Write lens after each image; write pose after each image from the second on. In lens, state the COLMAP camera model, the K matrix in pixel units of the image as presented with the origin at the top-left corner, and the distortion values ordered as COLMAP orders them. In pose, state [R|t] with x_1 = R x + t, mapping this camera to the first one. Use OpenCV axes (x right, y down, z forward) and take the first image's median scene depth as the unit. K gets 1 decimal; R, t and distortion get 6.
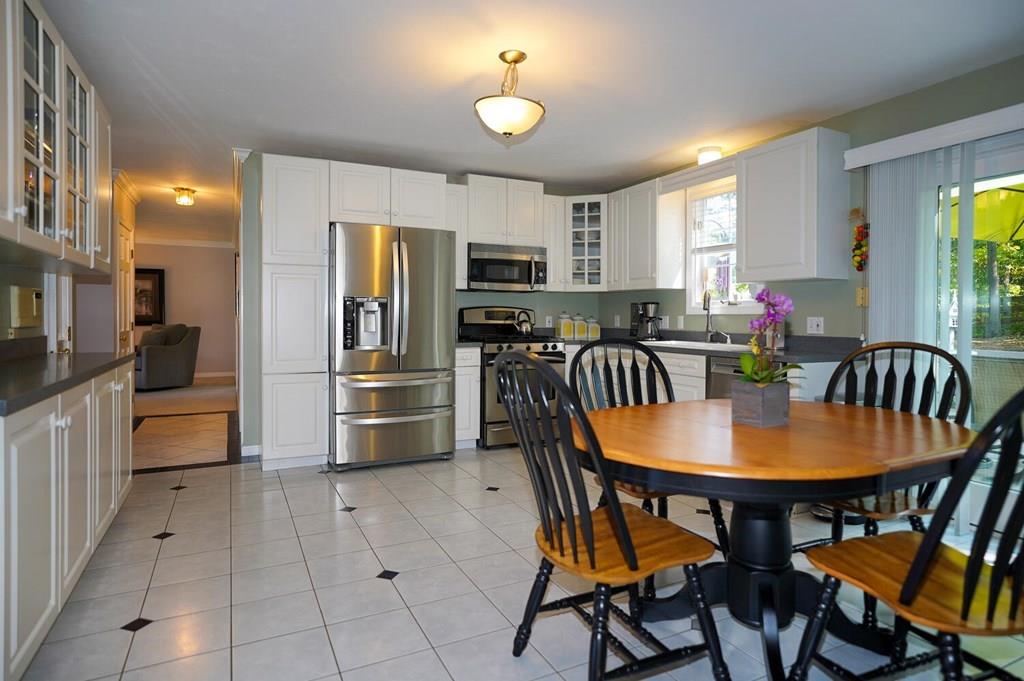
lens RADIAL K [[573.6, 0, 519.6], [0, 573.6, 344.4], [0, 0, 1]] dist [-0.020079, 0.017733]
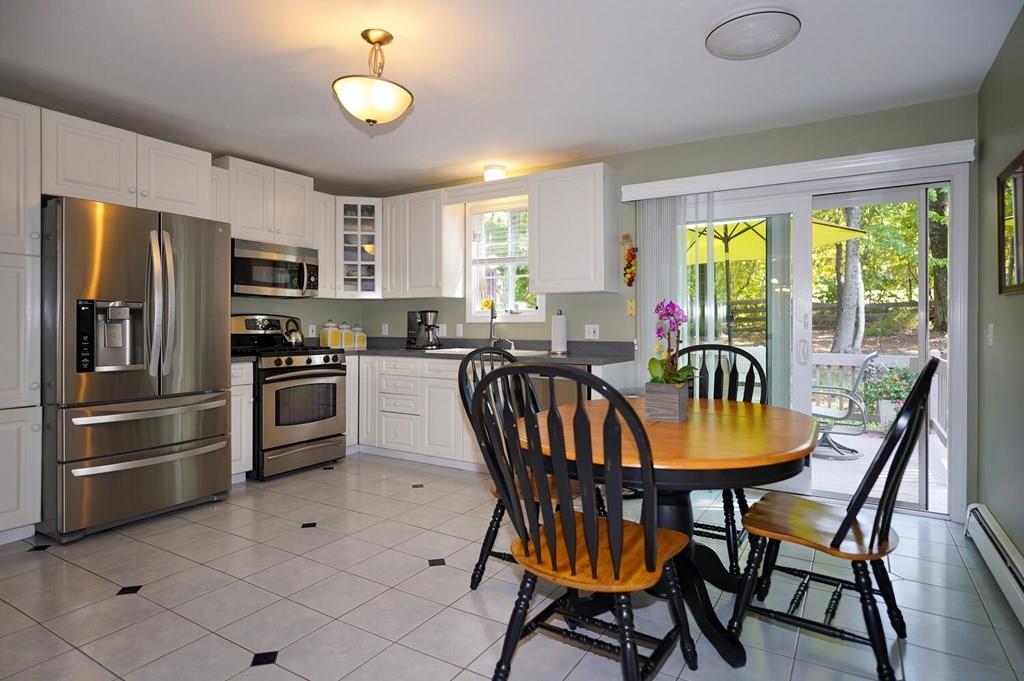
lens RADIAL K [[567.3, 0, 512.0], [0, 567.3, 340.5], [0, 0, 1]] dist [-0.003450, -0.000218]
pose [[0.850306, -0.019220, 0.525937, -0.182414], [0.029717, 0.999492, -0.011519, -0.005593], [-0.525449, 0.025424, 0.850445, 0.083964]]
